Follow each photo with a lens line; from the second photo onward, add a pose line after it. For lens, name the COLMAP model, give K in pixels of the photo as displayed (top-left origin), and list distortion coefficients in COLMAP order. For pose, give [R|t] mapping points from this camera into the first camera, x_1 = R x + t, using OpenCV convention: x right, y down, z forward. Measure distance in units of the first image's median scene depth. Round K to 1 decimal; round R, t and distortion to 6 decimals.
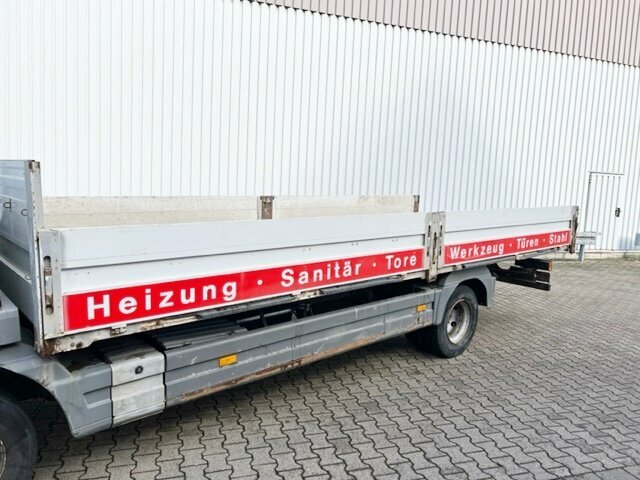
lens RADIAL K [[486.6, 0, 325.6], [0, 486.6, 237.7], [0, 0, 1]] dist [0.065753, -0.071567]
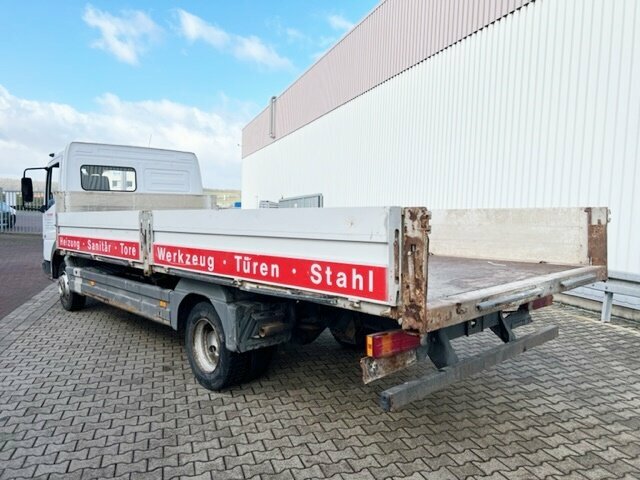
lens RADIAL K [[484.2, 0, 332.8], [0, 484.2, 231.5], [0, 0, 1]] dist [0.062622, -0.075156]
pose [[0.011074, 0.001299, -0.999938, 1.513171], [-0.123382, 0.992359, -0.000077, -0.066215], [0.992297, 0.123376, 0.011150, 1.616988]]
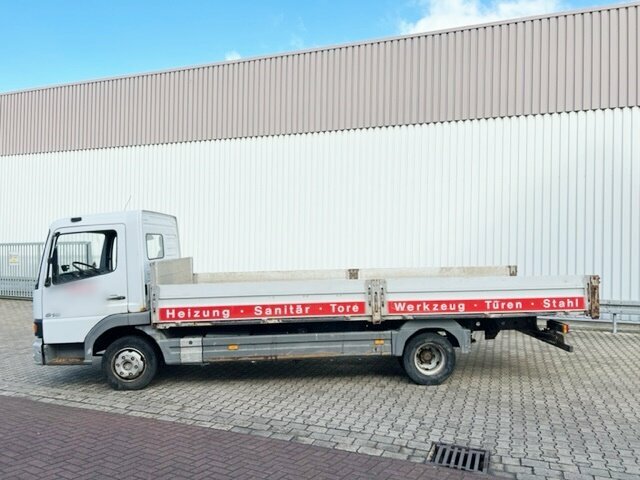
lens RADIAL K [[486.6, 0, 325.6], [0, 486.6, 237.7], [0, 0, 1]] dist [0.065753, -0.071567]
pose [[0.777657, -0.053187, -0.626435, 1.271353], [-0.035888, 0.991035, -0.128695, 0.027324], [0.627664, 0.122562, 0.768776, -0.398140]]
